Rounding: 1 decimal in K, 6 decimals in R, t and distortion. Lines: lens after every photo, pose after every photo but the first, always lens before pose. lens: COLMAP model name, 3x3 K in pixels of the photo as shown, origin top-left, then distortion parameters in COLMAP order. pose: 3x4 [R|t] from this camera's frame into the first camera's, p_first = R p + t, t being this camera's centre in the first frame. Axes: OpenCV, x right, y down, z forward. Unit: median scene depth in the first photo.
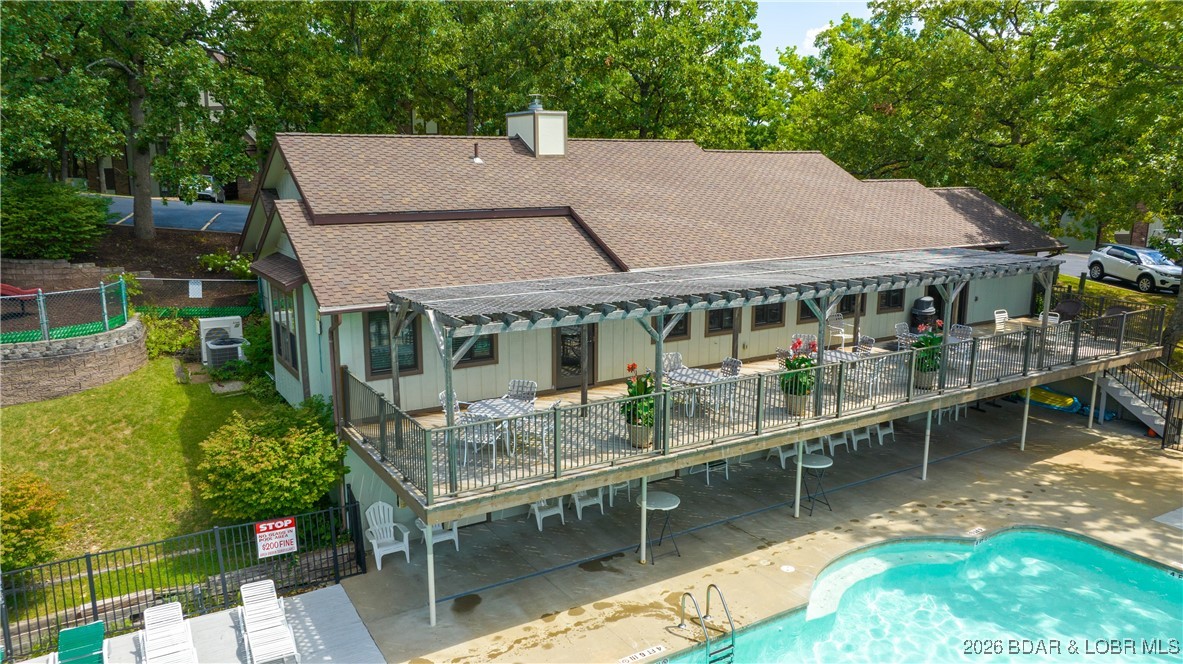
lens RADIAL K [[828.2, 0, 591.5], [0, 828.2, 332.0], [0, 0, 1]] dist [-0.008361, -0.001115]
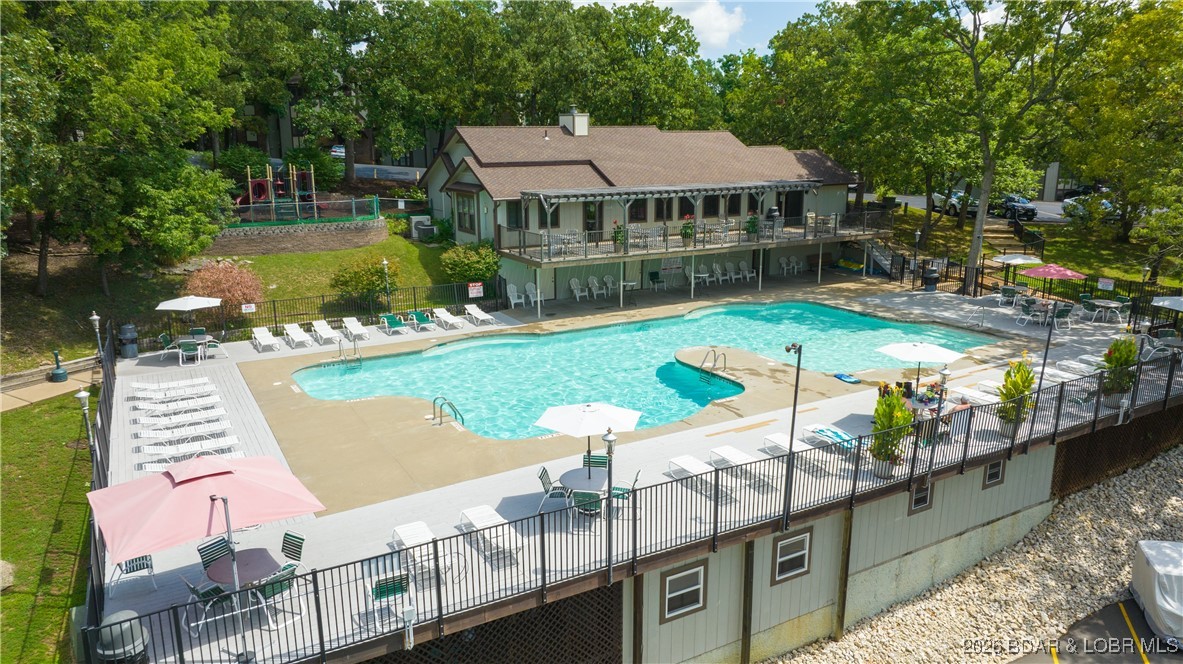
lens RADIAL K [[804.2, 0, 591.5], [0, 804.2, 332.0], [0, 0, 1]] dist [0.001401, -0.000853]
pose [[0.999671, -0.000892, -0.025620, 0.030569], [0.002013, 0.999040, 0.043756, 0.211520], [0.025556, -0.043793, 0.998714, -1.148454]]
